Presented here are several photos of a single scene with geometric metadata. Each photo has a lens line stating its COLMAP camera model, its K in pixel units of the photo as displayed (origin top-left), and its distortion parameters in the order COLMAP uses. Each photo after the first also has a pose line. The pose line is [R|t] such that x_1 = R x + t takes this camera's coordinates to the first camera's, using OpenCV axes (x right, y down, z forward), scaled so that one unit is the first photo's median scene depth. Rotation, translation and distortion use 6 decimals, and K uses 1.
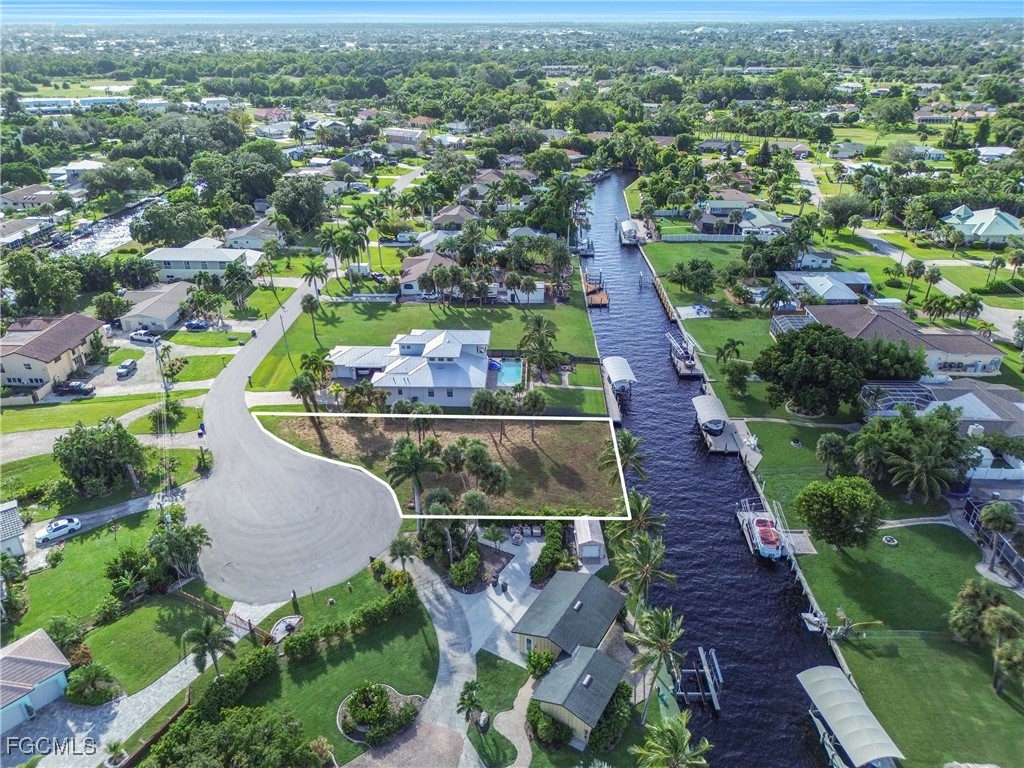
lens RADIAL K [[715.4, 0, 511.0], [0, 715.4, 384.1], [0, 0, 1]] dist [0.063006, -0.062653]
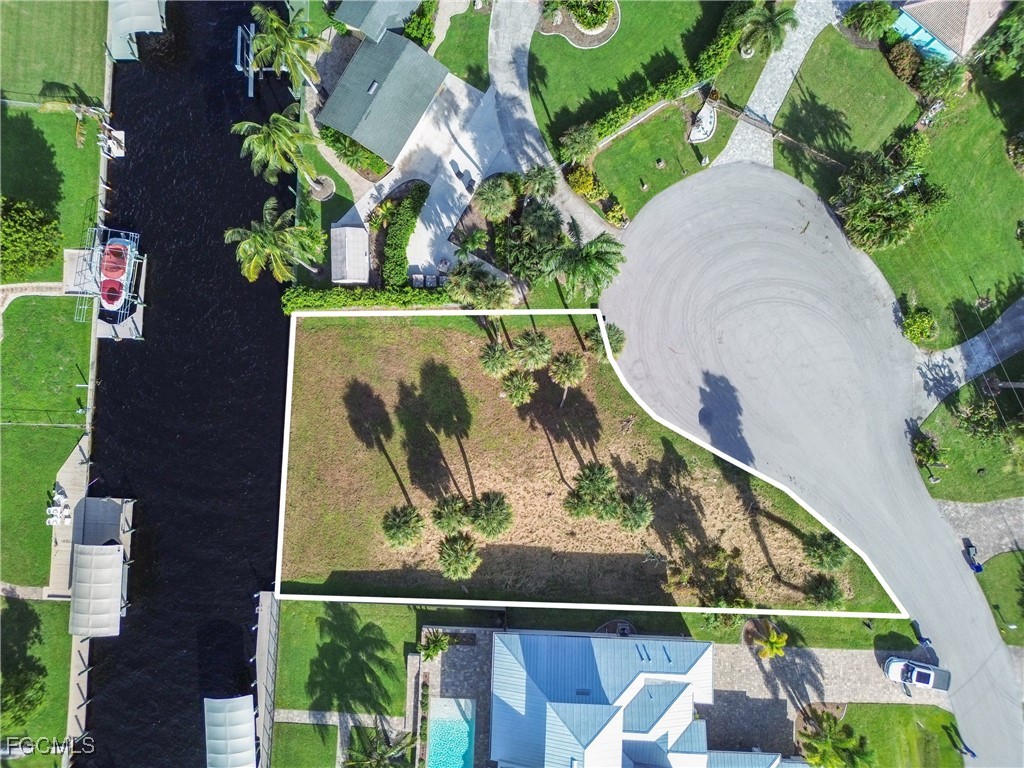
lens RADIAL K [[715.4, 0, 511.0], [0, 715.4, 384.1], [0, 0, 1]] dist [0.063006, -0.062653]
pose [[-0.999972, -0.002948, 0.006877, -0.051243], [0.007480, -0.411762, 0.911261, -0.400632], [0.000145, 0.911287, 0.411773, 0.595401]]
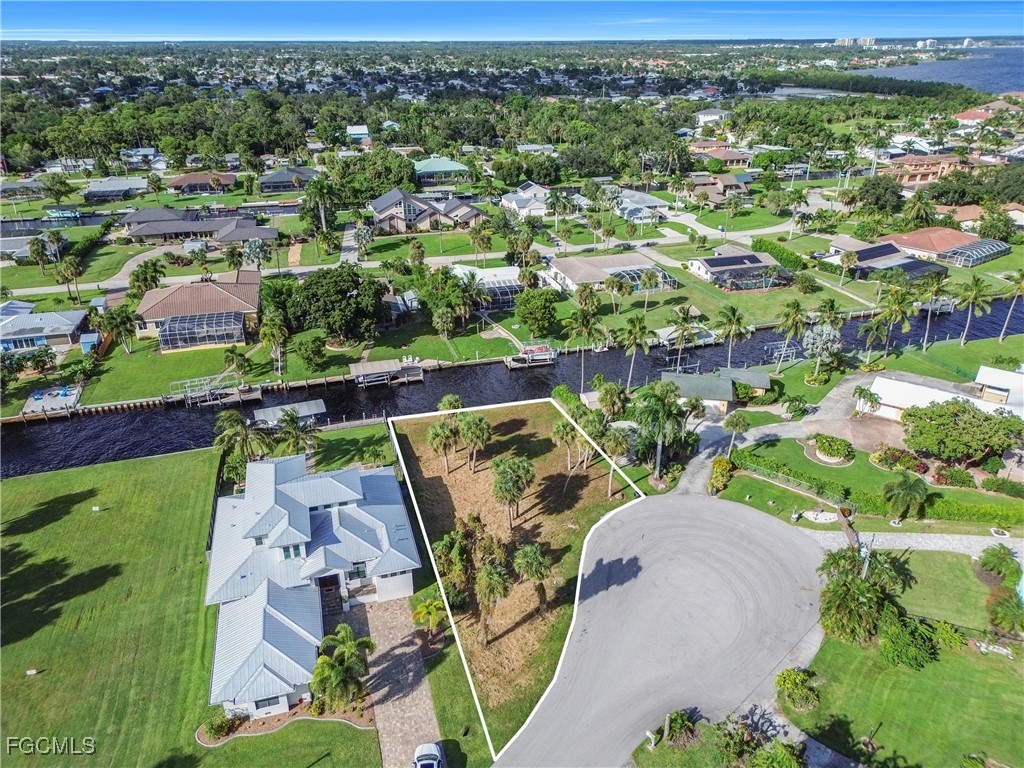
lens RADIAL K [[720.6, 0, 509.5], [0, 720.6, 381.1], [0, 0, 1]] dist [0.060949, -0.064096]
pose [[-0.315380, -0.399419, 0.860814, -0.668470], [0.432470, 0.746939, 0.505026, -0.378084], [-0.844692, 0.531552, -0.062833, 0.878045]]
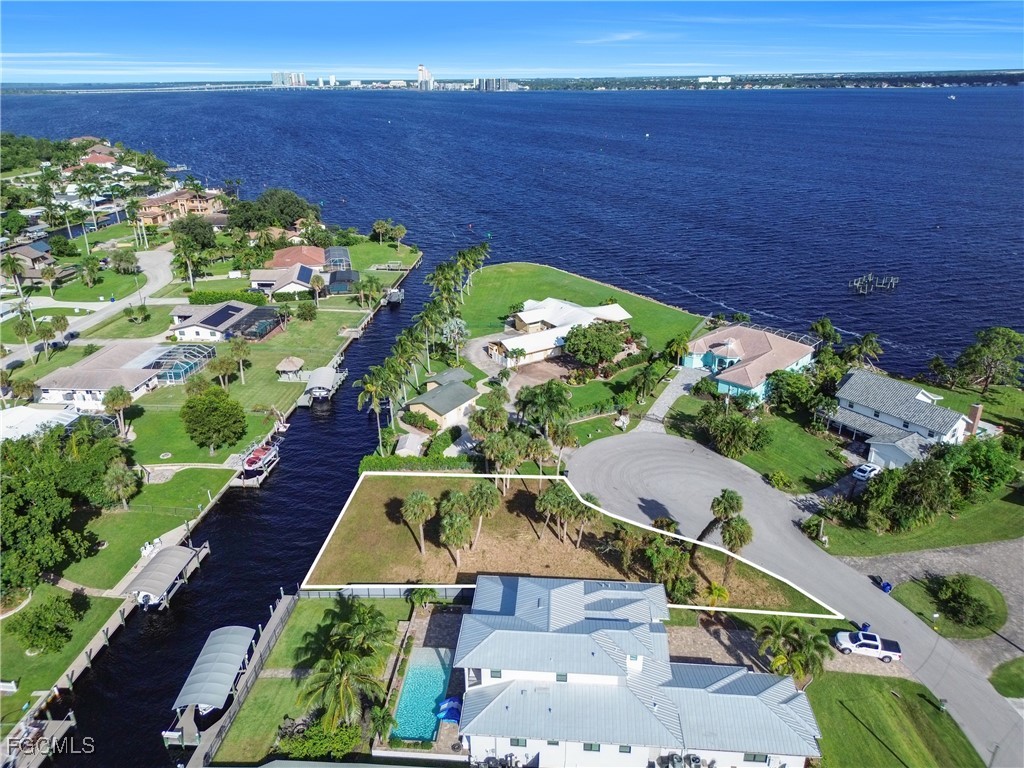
lens RADIAL K [[715.4, 0, 511.0], [0, 715.4, 384.1], [0, 0, 1]] dist [0.063006, -0.062653]
pose [[-0.998822, -0.002982, 0.048426, -0.094811], [0.035059, 0.645613, 0.762860, -0.585821], [-0.033539, 0.763659, -0.644748, 1.256290]]
